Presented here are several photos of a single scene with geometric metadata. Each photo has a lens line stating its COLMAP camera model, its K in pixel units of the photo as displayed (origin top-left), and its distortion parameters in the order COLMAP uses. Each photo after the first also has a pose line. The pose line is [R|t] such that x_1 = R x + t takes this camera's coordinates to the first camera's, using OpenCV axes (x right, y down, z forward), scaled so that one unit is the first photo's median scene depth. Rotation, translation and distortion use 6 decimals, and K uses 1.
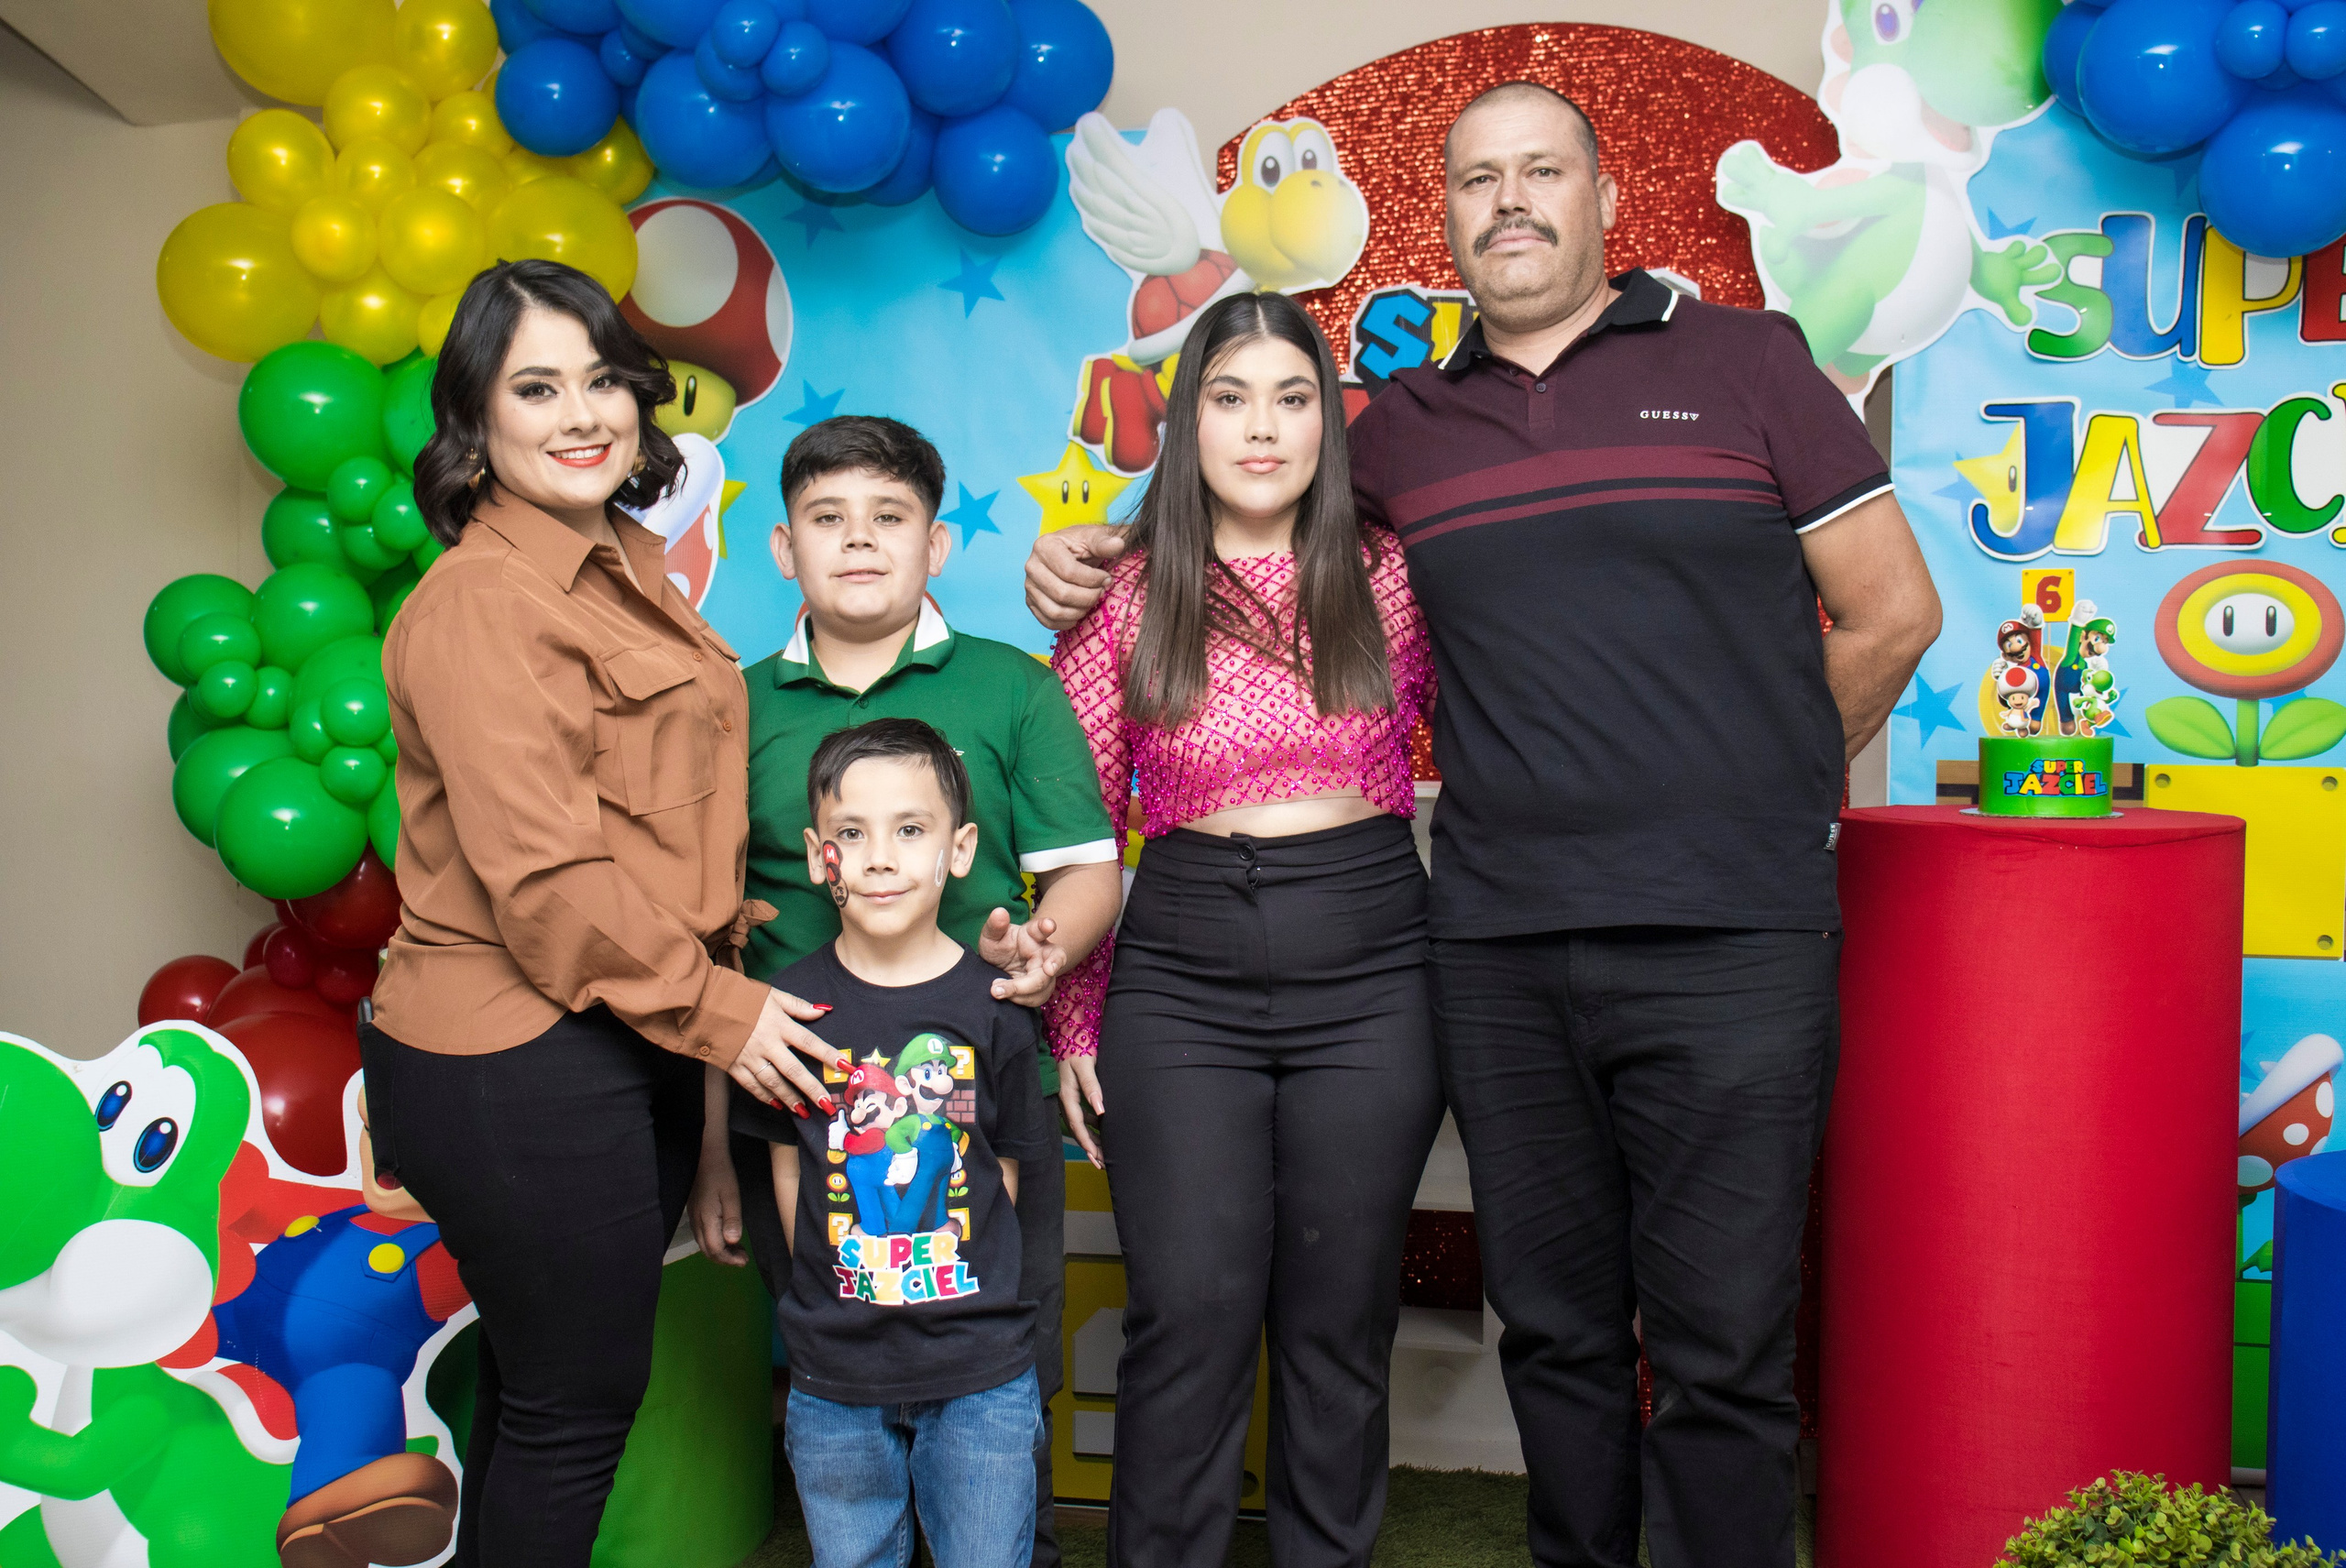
lens RADIAL K [[2545.5, 0, 1227.8], [0, 2545.5, 758.9], [0, 0, 1]] dist [-0.031513, 0.000000]
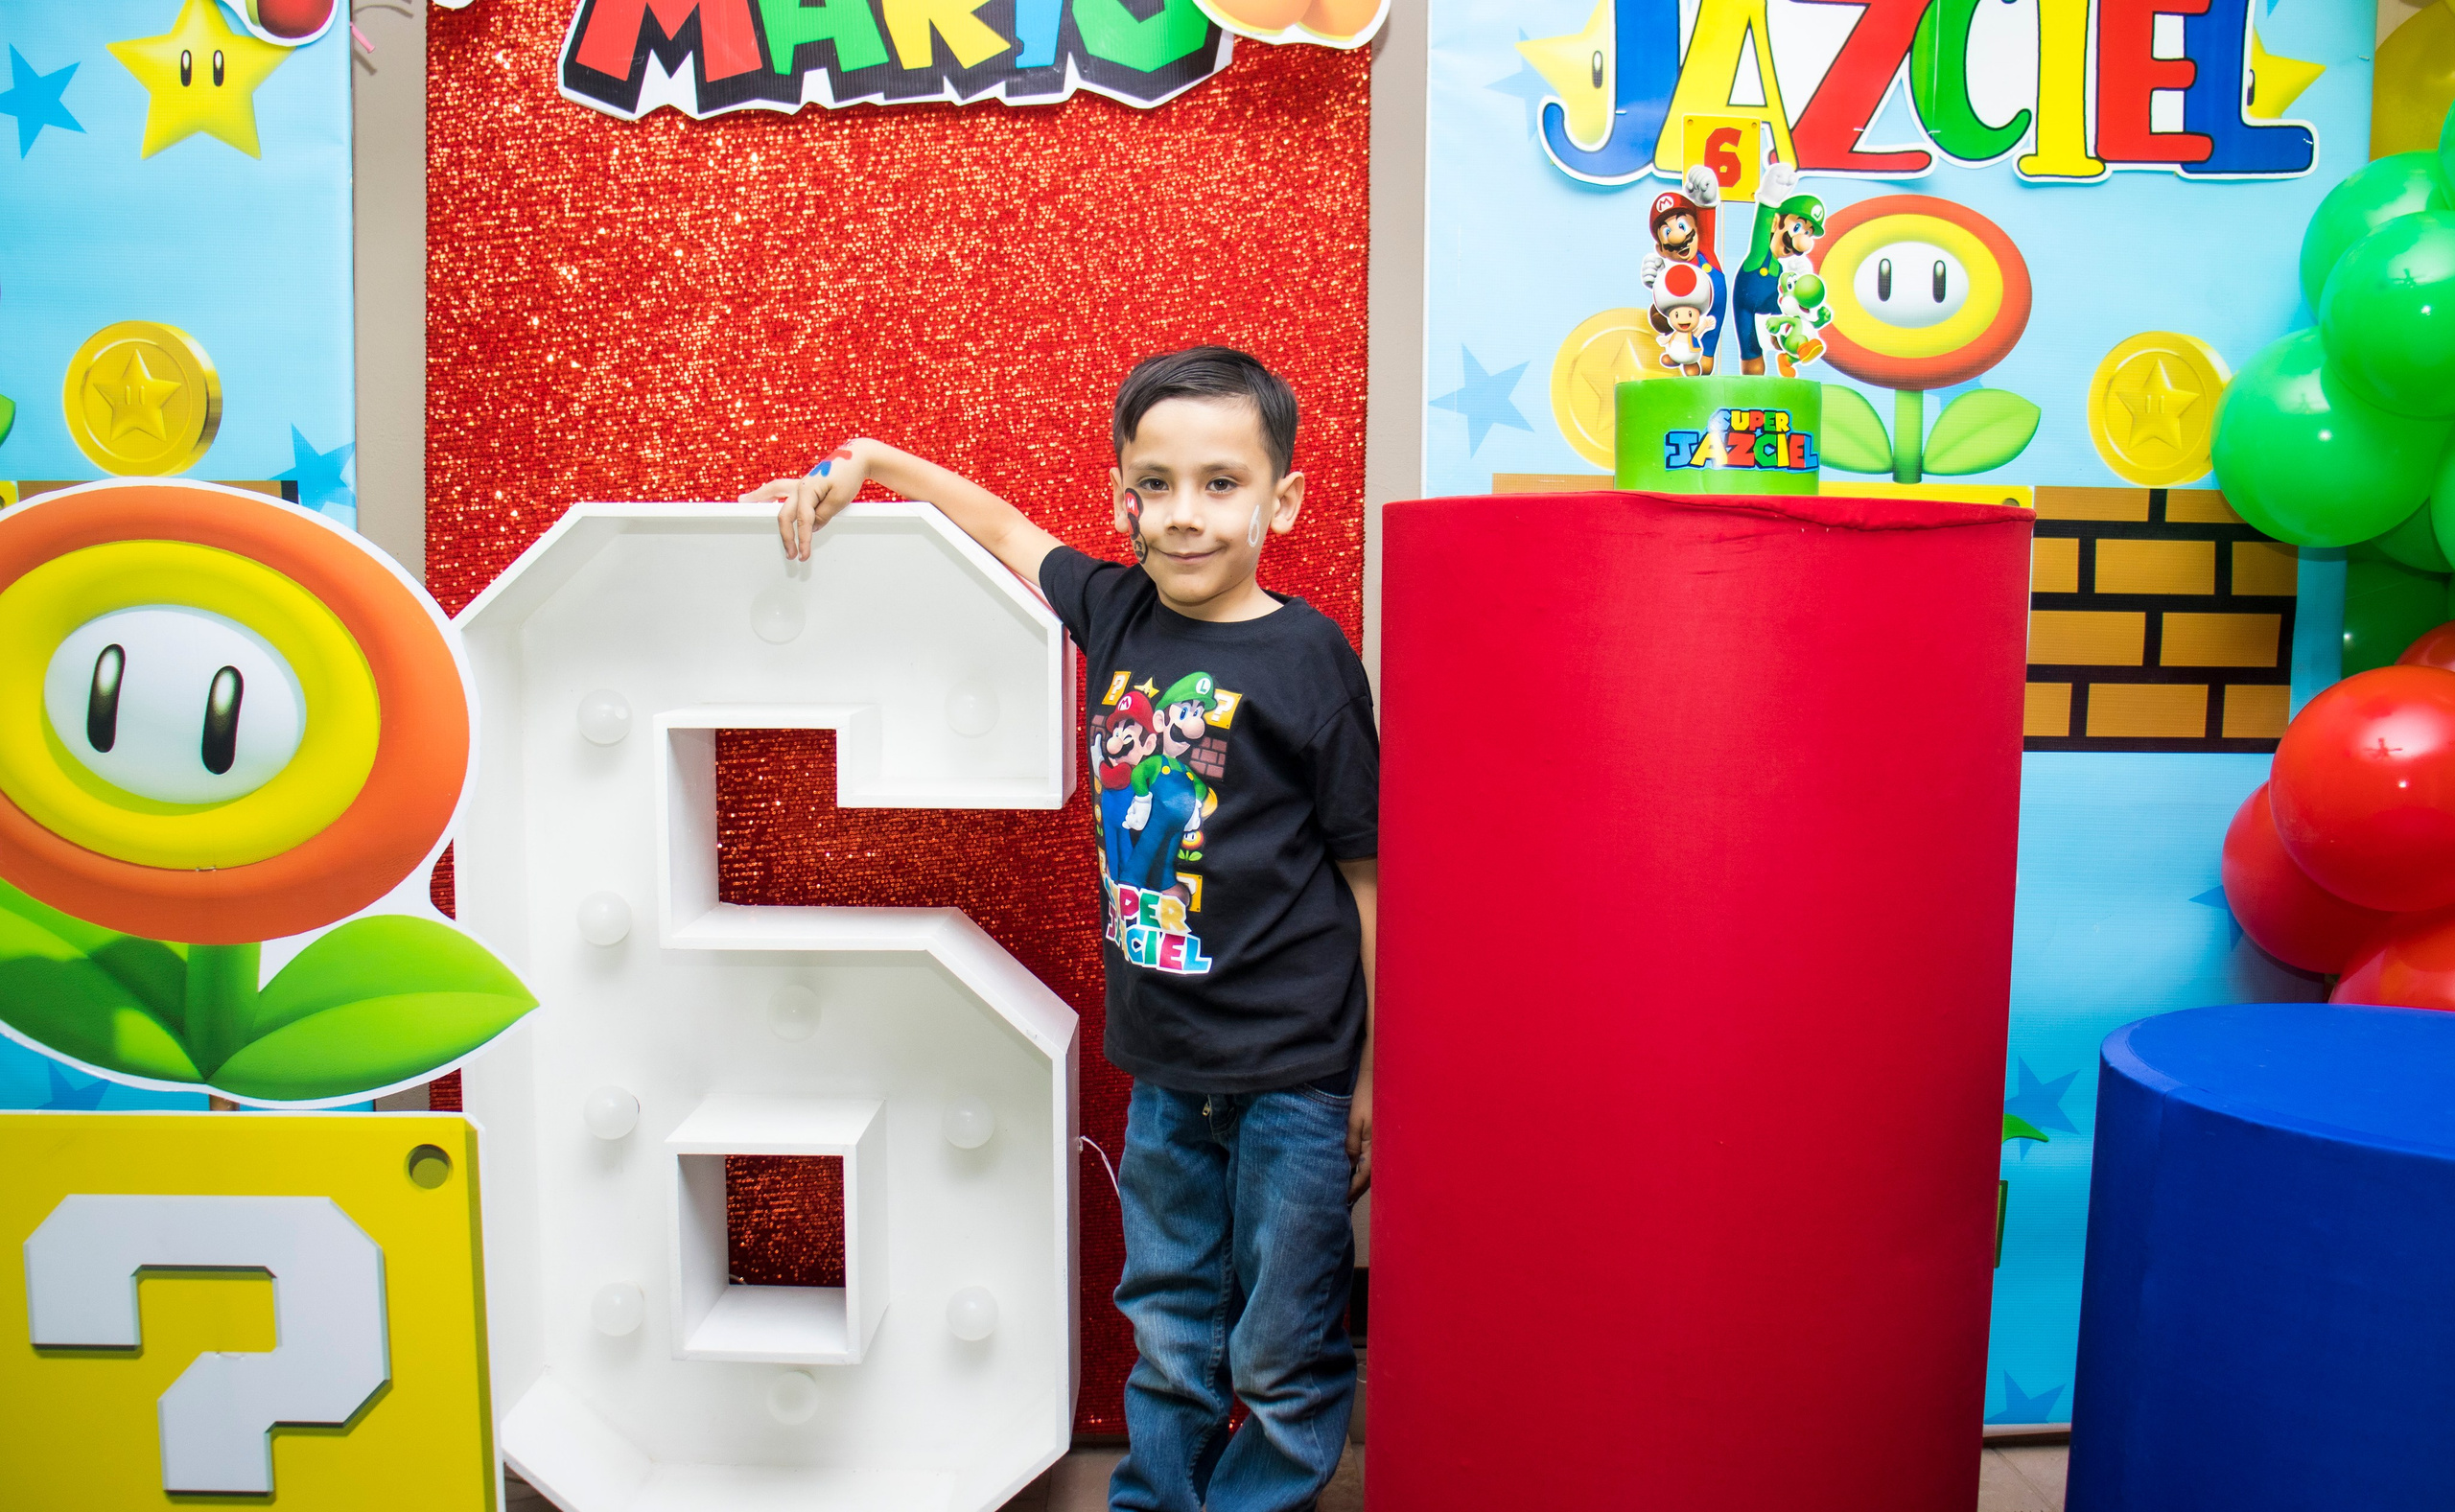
lens RADIAL K [[2153.2, 0, 1219.2], [0, 2153.2, 806.2], [0, 0, 1]] dist [-0.121735, 0.112241]
pose [[0.971167, -0.022529, 0.237335, 0.065809], [0.006914, 0.997768, 0.066424, 0.052579], [-0.238301, -0.062868, 0.969154, 0.450278]]
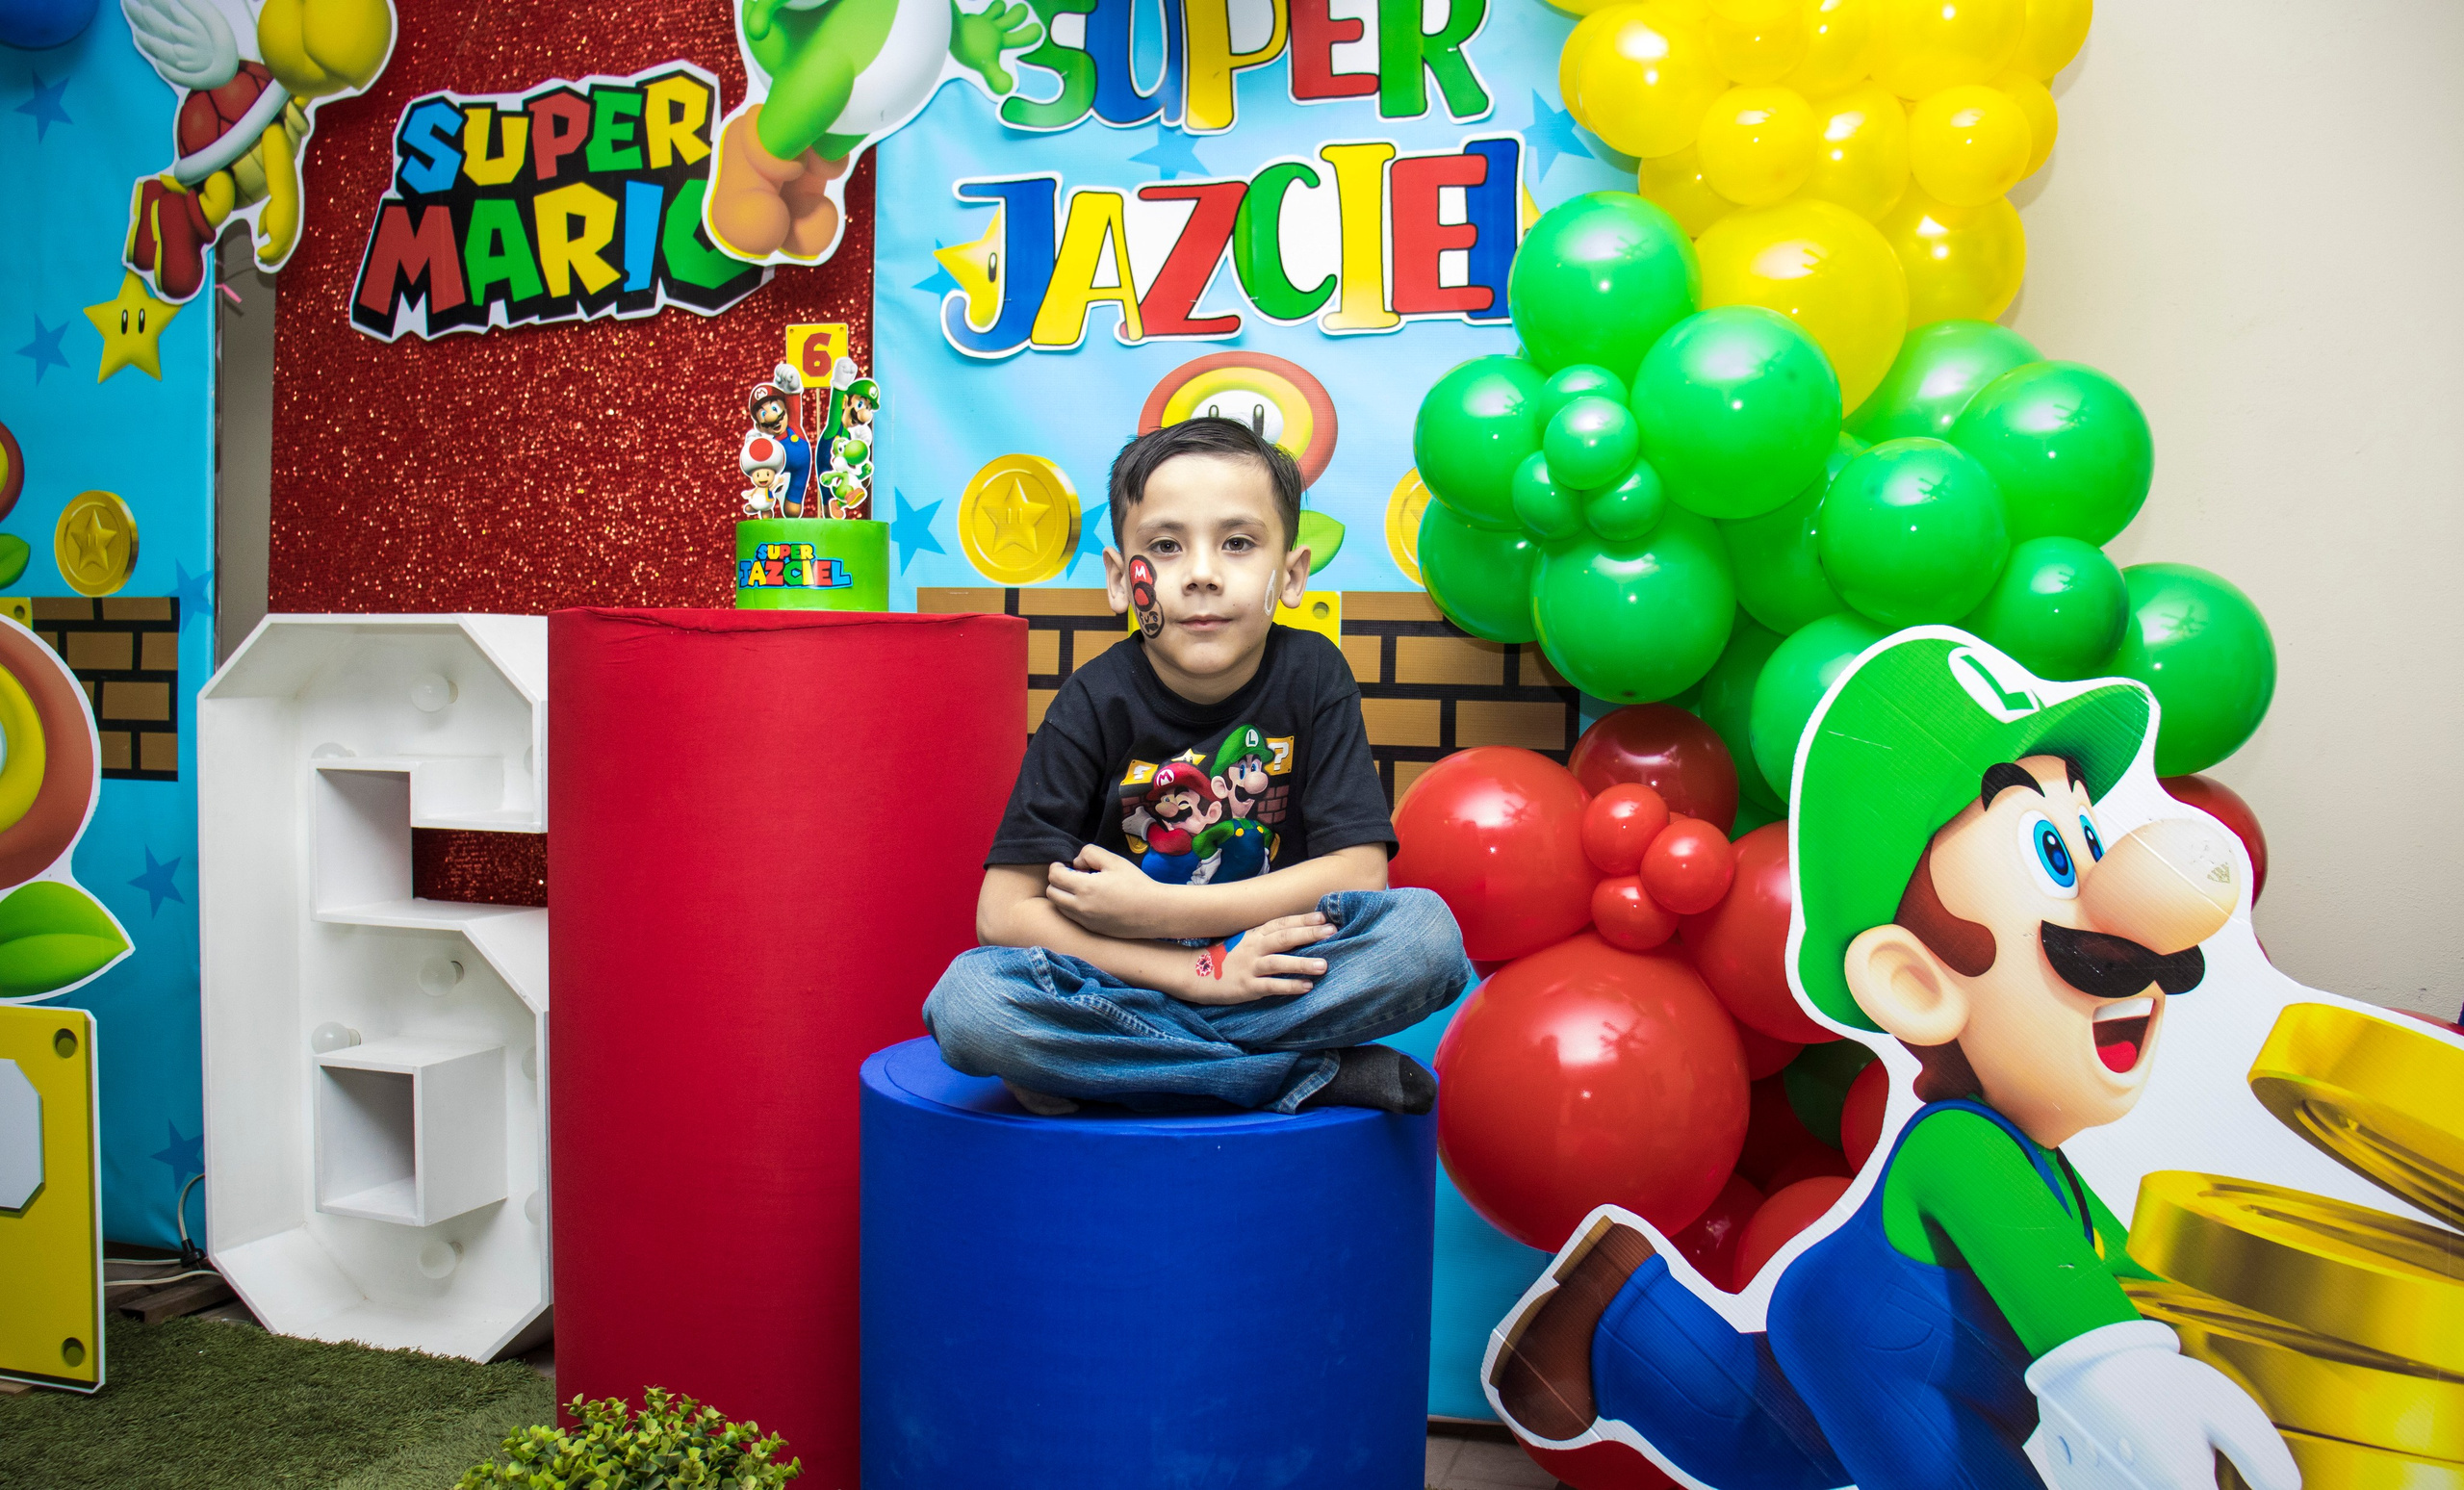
lens RADIAL K [[2127.3, 0, 1220.6], [0, 2127.3, 817.6], [0, 0, 1]] dist [-0.141862, 0.167366]
pose [[0.996311, 0.016773, -0.084156, 0.456507], [-0.014326, 0.999459, 0.029607, 0.058341], [0.084607, -0.028292, 0.996013, 0.273653]]
